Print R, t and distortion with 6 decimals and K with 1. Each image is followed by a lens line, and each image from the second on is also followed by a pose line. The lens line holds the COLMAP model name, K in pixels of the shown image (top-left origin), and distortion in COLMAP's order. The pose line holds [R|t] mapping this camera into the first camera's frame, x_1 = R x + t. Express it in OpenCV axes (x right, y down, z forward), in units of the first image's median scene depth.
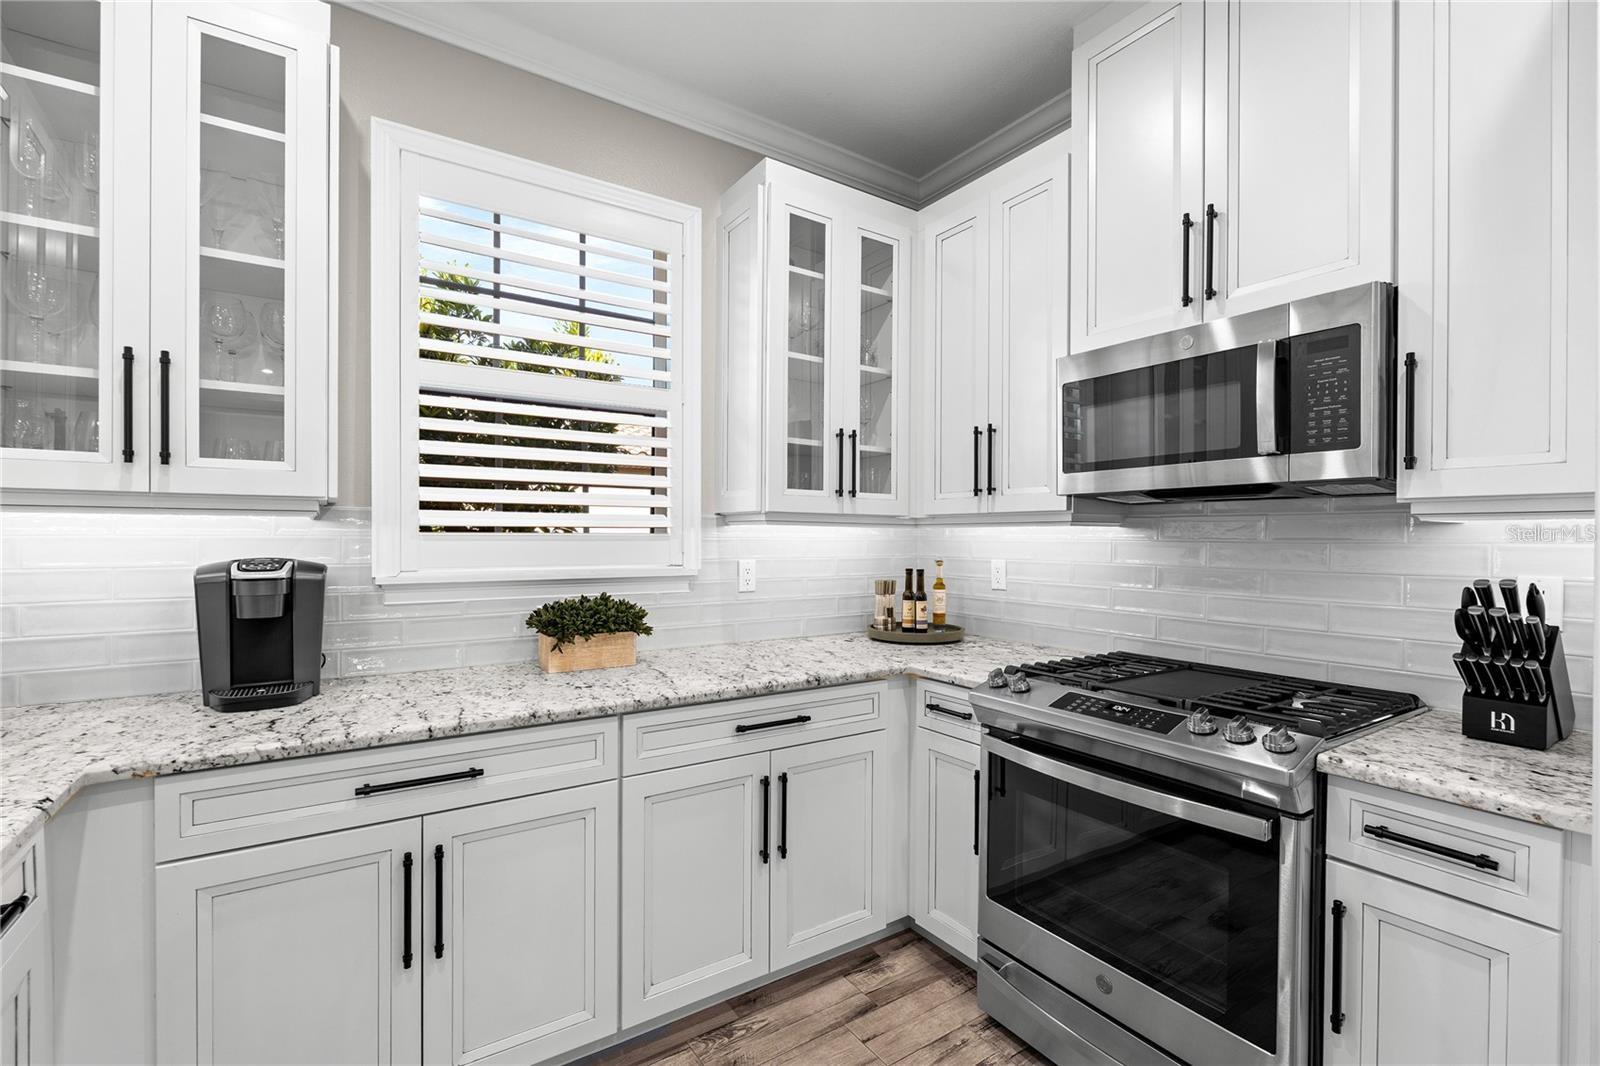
lens RADIAL K [[700.8, 0, 803.9], [0, 700.8, 535.9], [0, 0, 1]] dist [-0.006801, 0.000303]
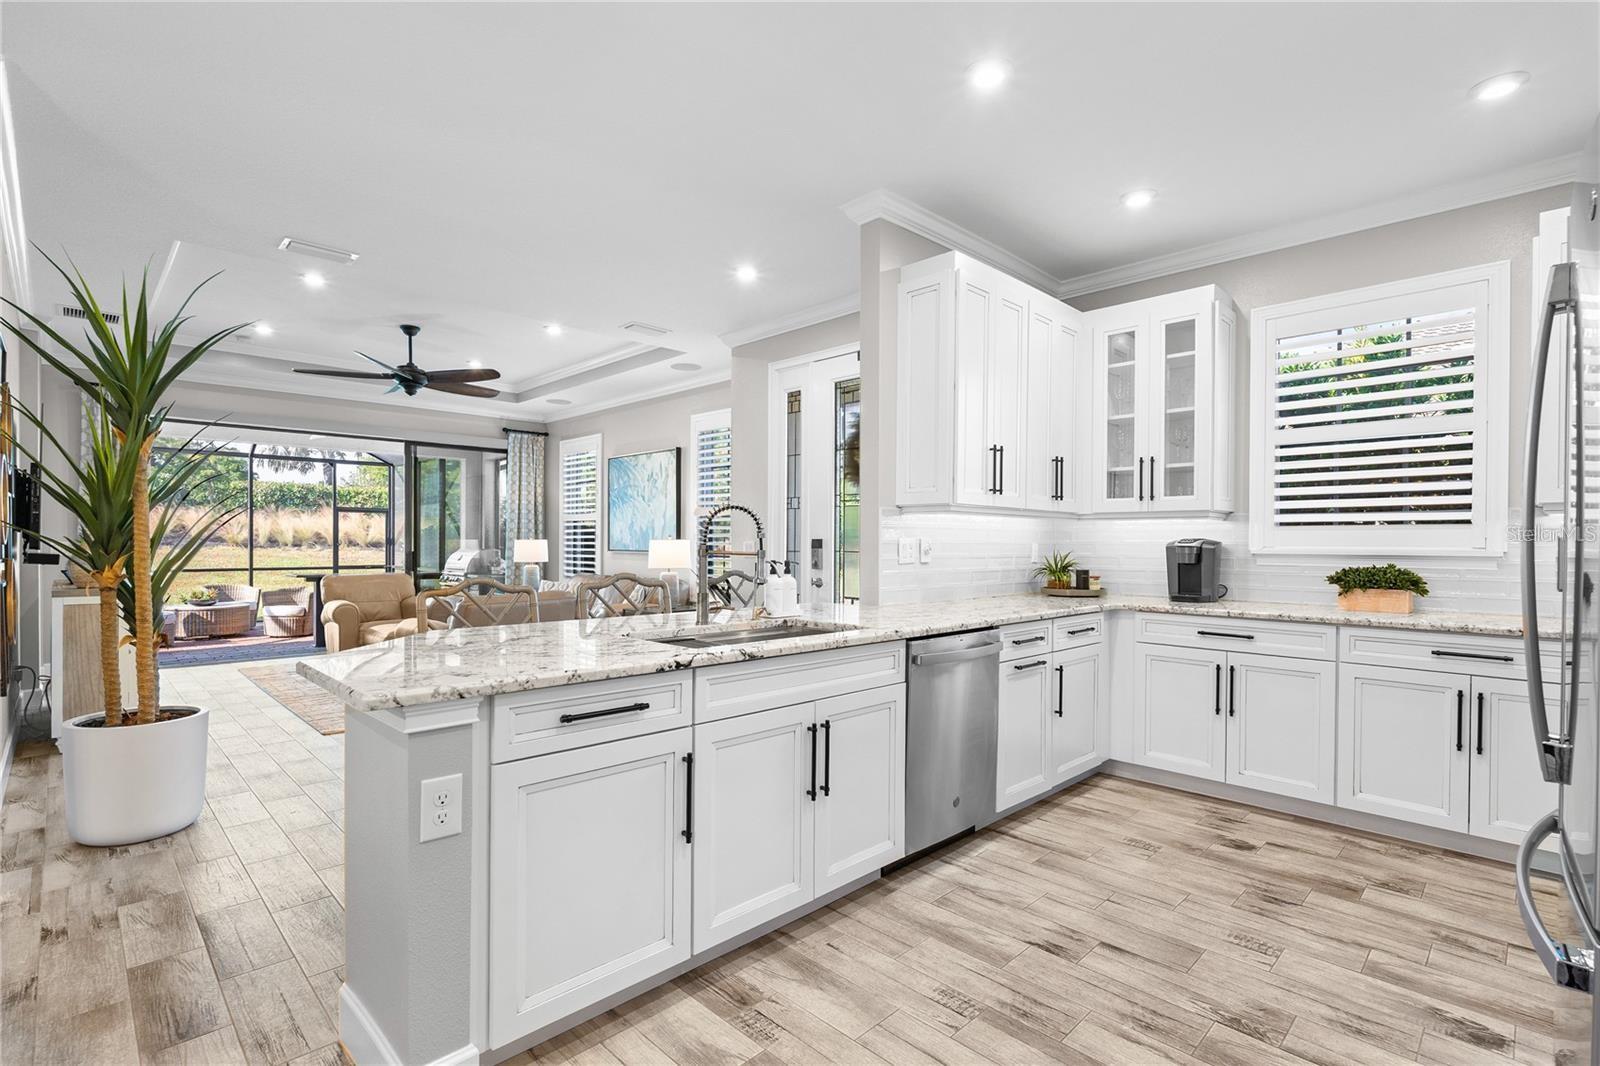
lens RADIAL K [[753.0, 0, 794.4], [0, 753.0, 545.6], [0, 0, 1]] dist [0.000097, 0.002023]
pose [[0.178739, 0.001161, -0.983896, 1.066851], [-0.003357, 0.999994, 0.000570, 0.045141], [0.983891, 0.003201, 0.178742, -0.534824]]
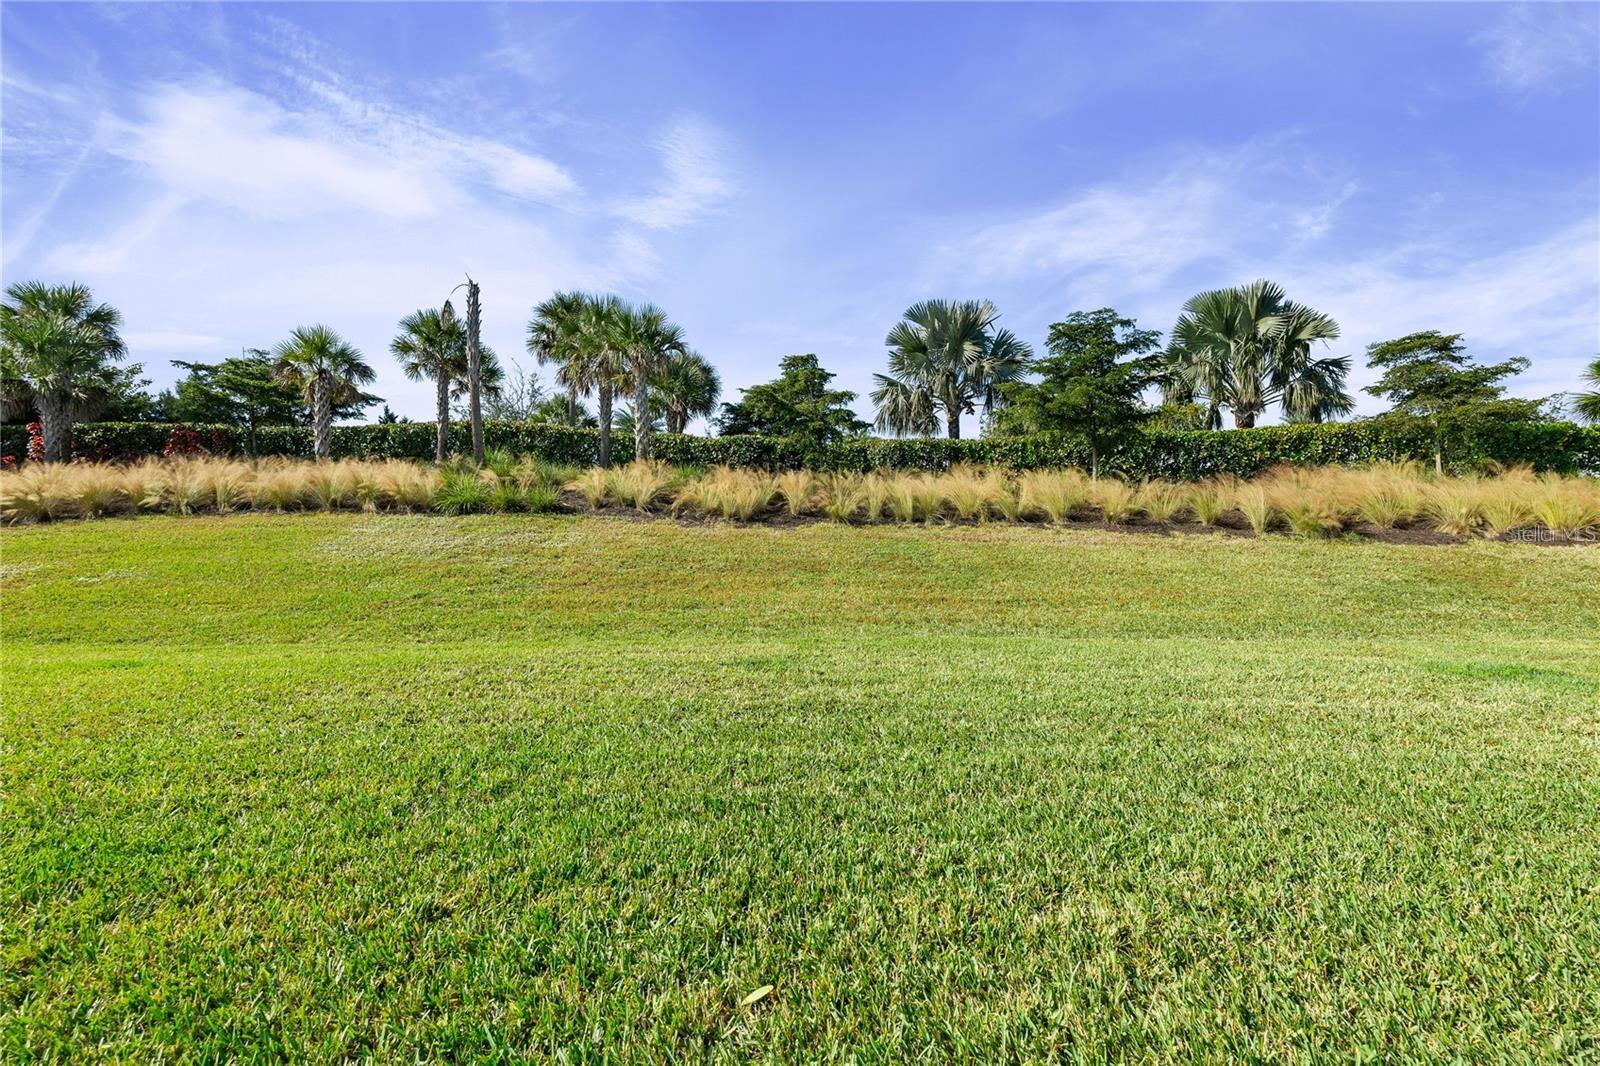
lens RADIAL K [[700.8, 0, 798.8], [0, 700.8, 534.0], [0, 0, 1]] dist [-0.006801, 0.000303]
pose [[-0.551453, 0.010545, -0.834139, -6.217408], [0.014149, 0.999895, 0.003287, 0.184000], [0.834086, -0.009989, -0.551544, -3.558299]]
